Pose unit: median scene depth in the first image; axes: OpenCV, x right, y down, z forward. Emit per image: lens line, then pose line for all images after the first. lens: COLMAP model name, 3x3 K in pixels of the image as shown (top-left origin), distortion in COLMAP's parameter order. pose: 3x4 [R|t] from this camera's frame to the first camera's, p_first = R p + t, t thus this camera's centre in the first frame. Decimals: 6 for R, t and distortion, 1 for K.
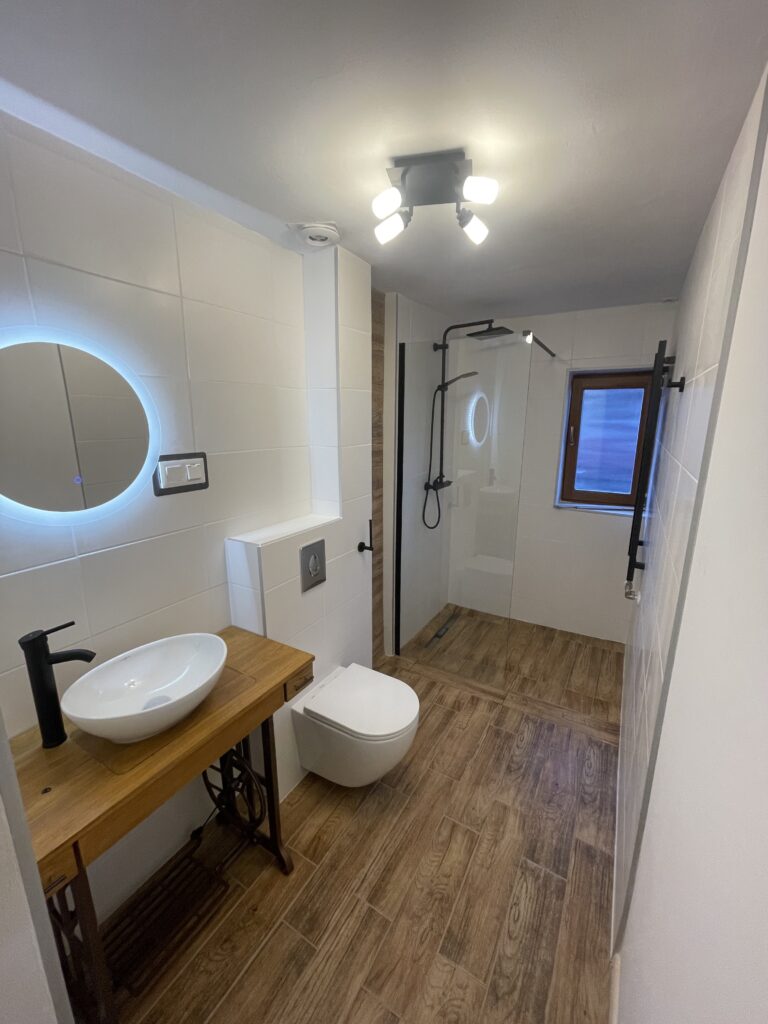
lens RADIAL K [[412.6, 0, 386.5], [0, 412.6, 514.4], [0, 0, 1]] dist [-0.000234, 0.000004]
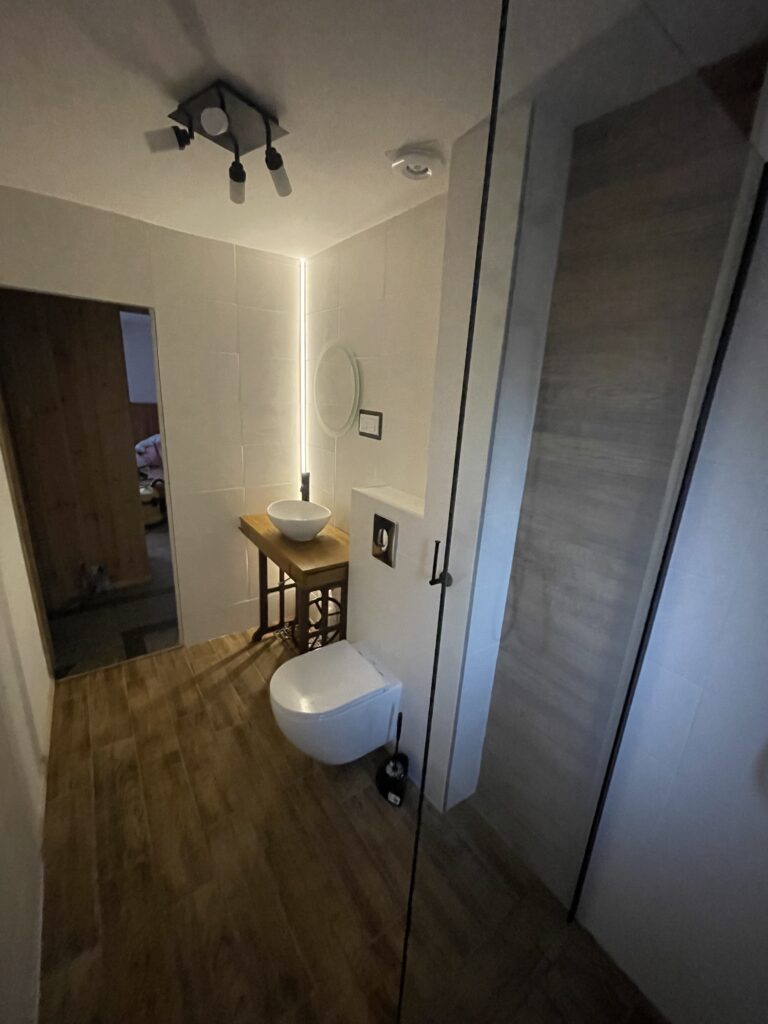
lens RADIAL K [[412.6, 0, 386.5], [0, 412.6, 514.4], [0, 0, 1]] dist [-0.000234, 0.000004]
pose [[-0.403685, 0.233657, -0.884558, 0.744072], [-0.254680, 0.899923, 0.353943, -0.308250], [0.878736, 0.368161, -0.303778, 1.438859]]
